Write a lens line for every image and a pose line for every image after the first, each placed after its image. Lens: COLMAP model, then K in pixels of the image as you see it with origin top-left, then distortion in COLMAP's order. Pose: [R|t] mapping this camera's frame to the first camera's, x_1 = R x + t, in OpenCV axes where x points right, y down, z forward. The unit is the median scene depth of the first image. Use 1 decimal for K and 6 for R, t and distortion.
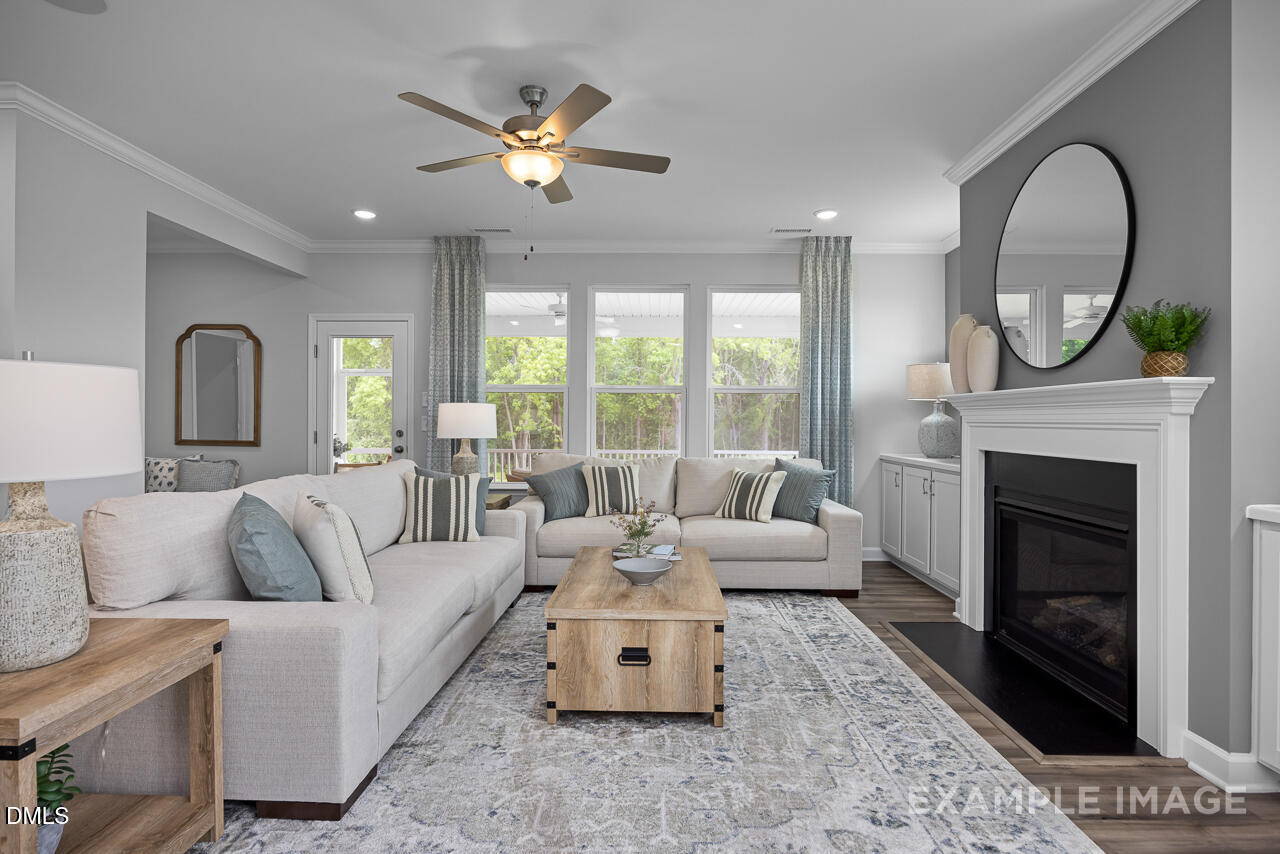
lens RADIAL K [[655.1, 0, 640.0], [0, 655.1, 427.0], [0, 0, 1]] dist [-0.002090, -0.000487]
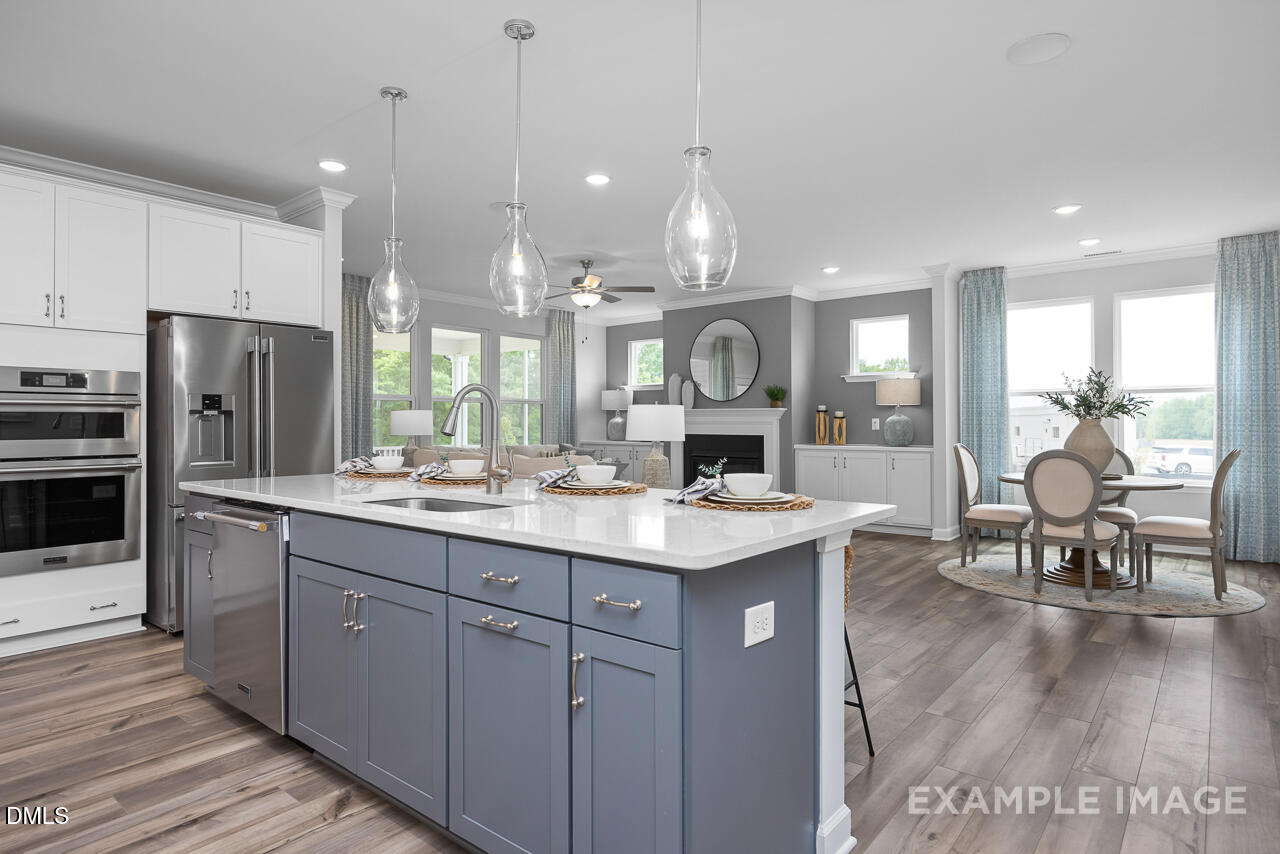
lens RADIAL K [[723.8, 0, 640.0], [0, 723.8, 427.0], [0, 0, 1]] dist [-0.000239, -0.000018]
pose [[0.622553, -0.013817, 0.782455, -1.582698], [0.007577, 0.999904, 0.011628, -0.018690], [-0.782541, -0.001311, 0.622598, -0.461513]]
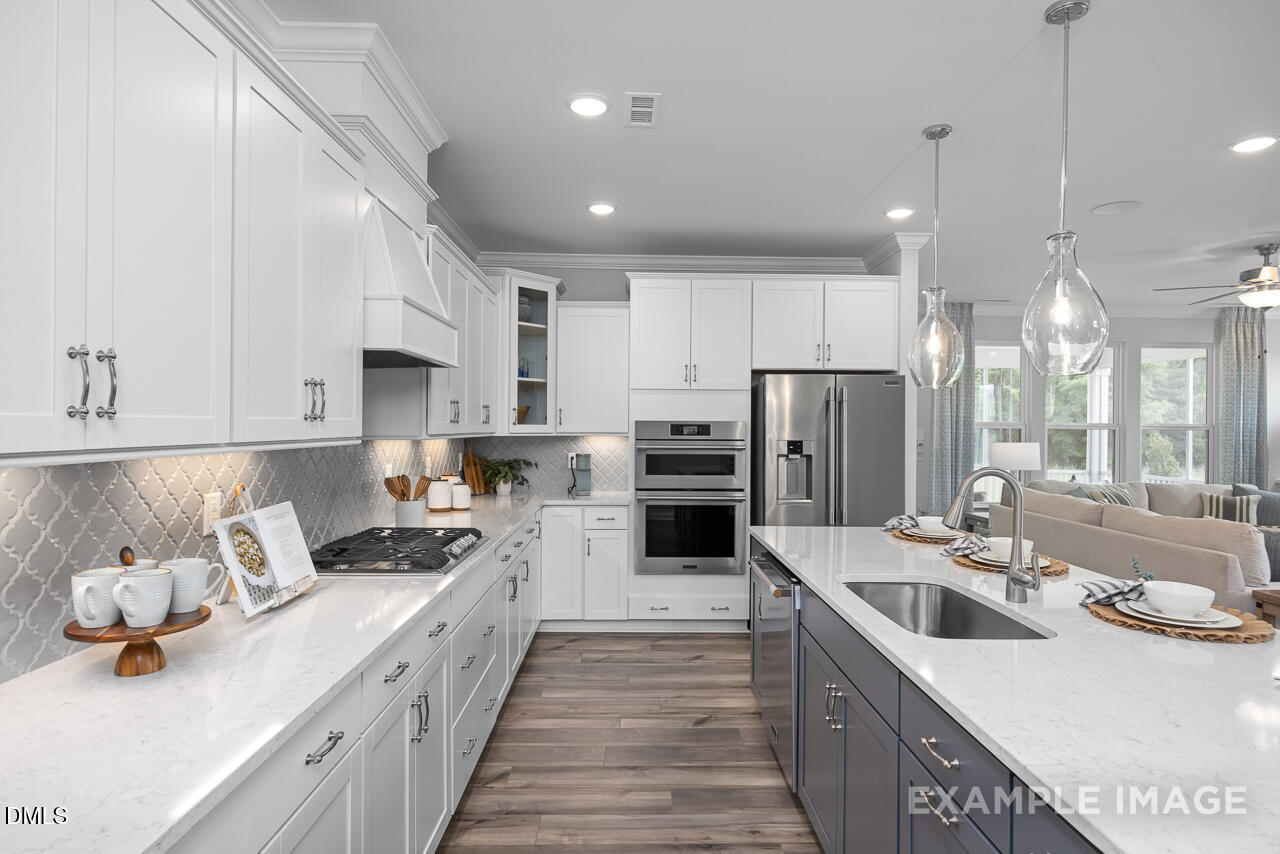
lens RADIAL K [[689.8, 0, 640.0], [0, 689.8, 427.0], [0, 0, 1]] dist [-0.006155, 0.000139]
pose [[0.999646, -0.004521, 0.026210, -1.386936], [0.004330, 0.999964, 0.007352, -0.111349], [-0.026243, -0.007236, 0.999629, -0.444725]]
